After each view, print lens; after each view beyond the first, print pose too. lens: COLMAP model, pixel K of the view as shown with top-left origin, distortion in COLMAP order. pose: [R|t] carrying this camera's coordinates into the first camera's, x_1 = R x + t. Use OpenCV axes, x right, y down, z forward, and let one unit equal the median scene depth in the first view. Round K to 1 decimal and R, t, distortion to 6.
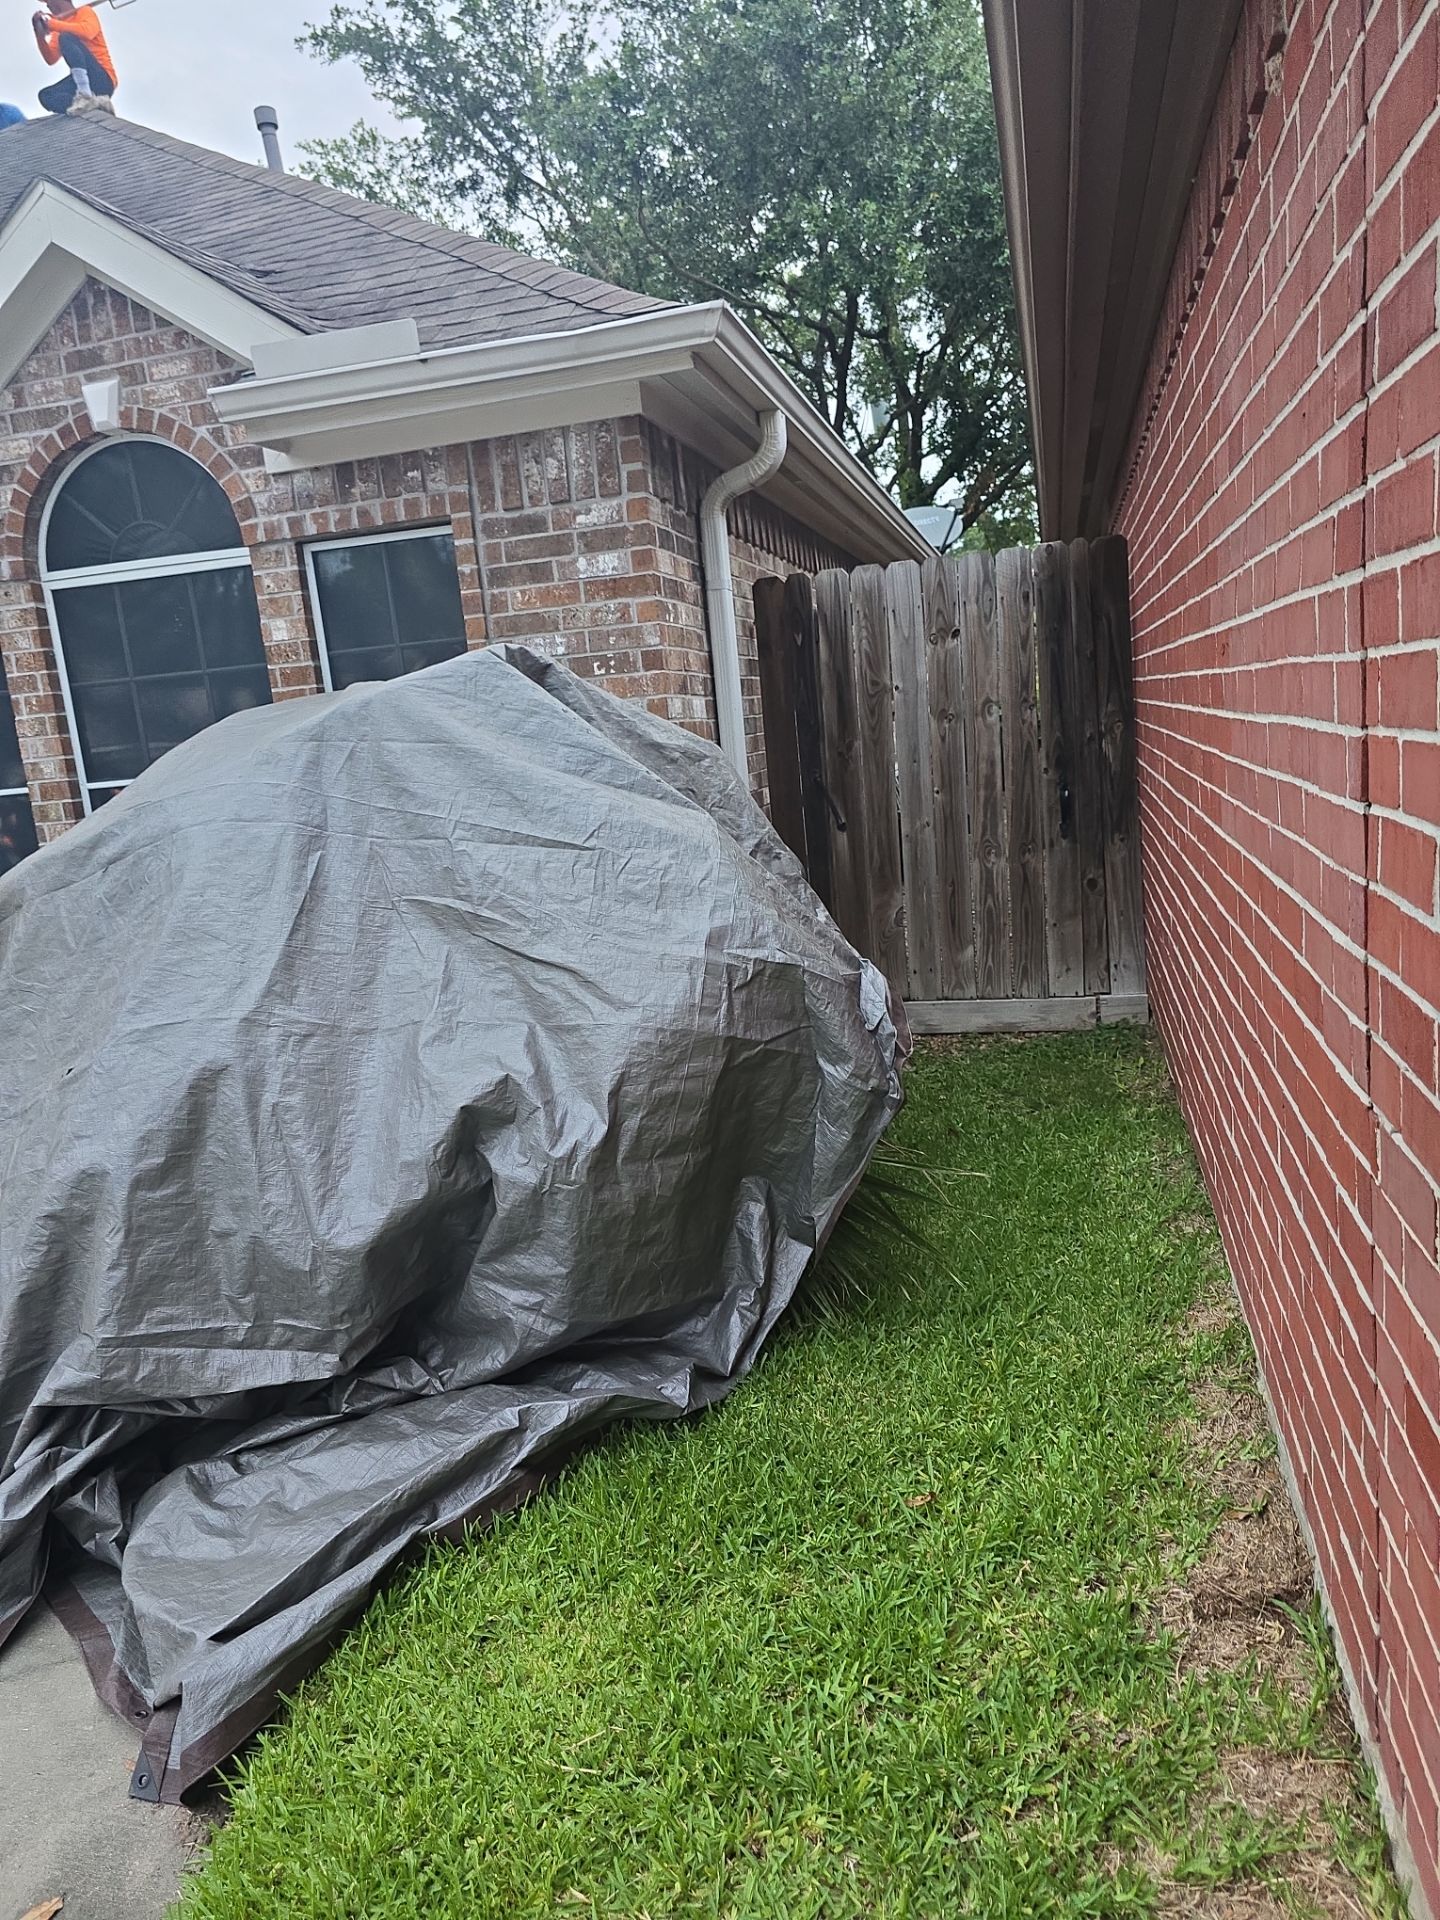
lens RADIAL K [[1291.6, 0, 720.0], [0, 1291.6, 960.0], [0, 0, 1]] dist [0.057092, -0.049786]
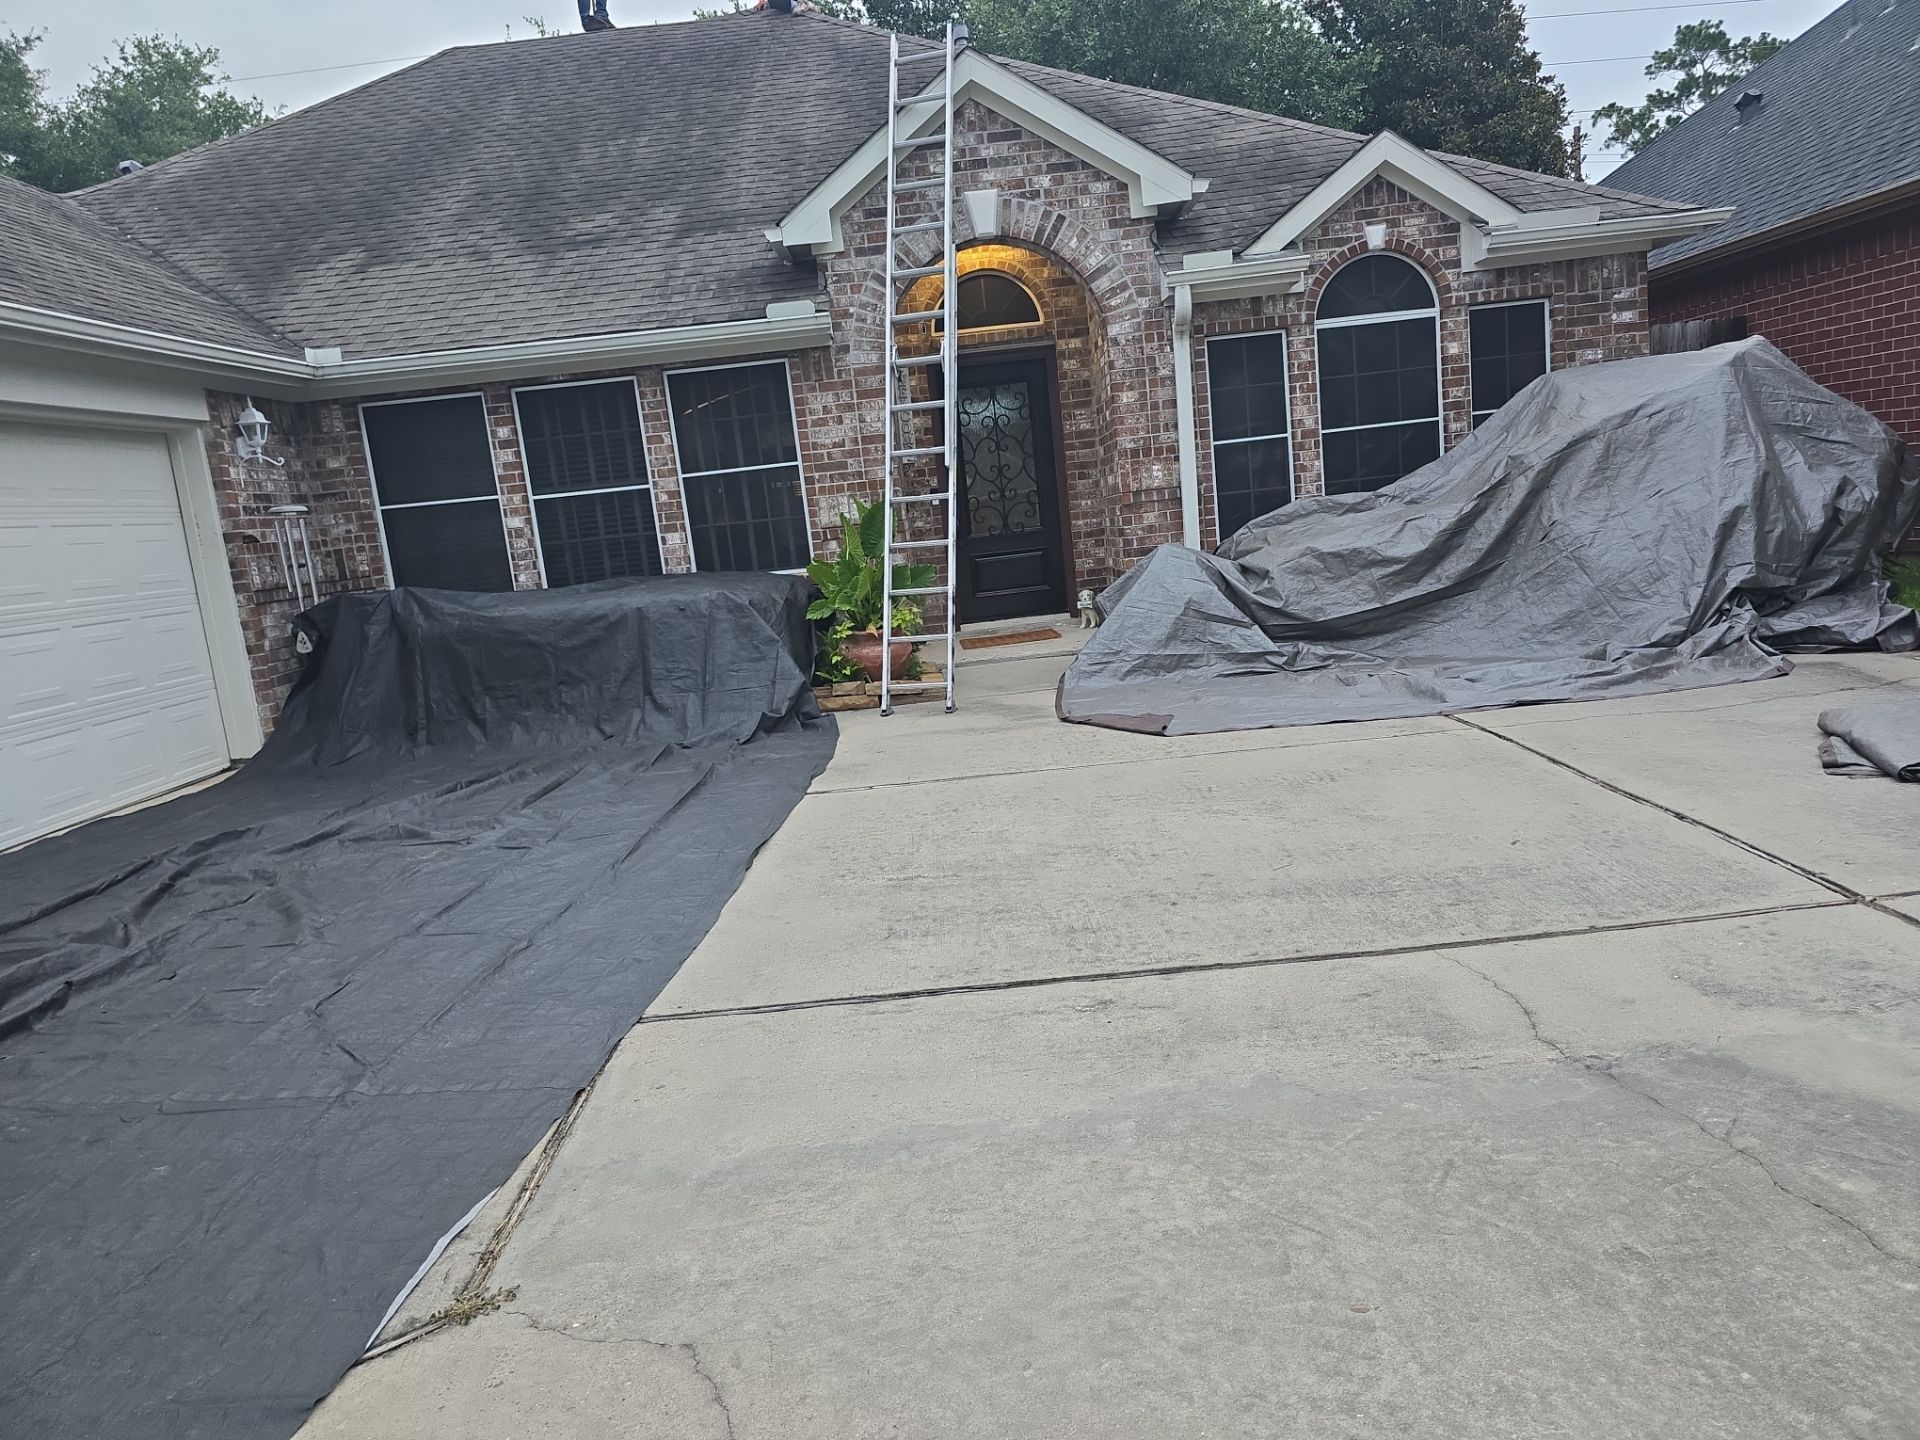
lens RADIAL K [[1291.6, 0, 973.3], [0, 1291.6, 714.3], [0, 0, 1]] dist [0.057092, -0.049786]
pose [[0.959333, -0.052633, 0.277325, -1.722656], [0.067666, 0.996697, -0.044913, 0.372191], [-0.274045, 0.061852, 0.959726, -0.742574]]
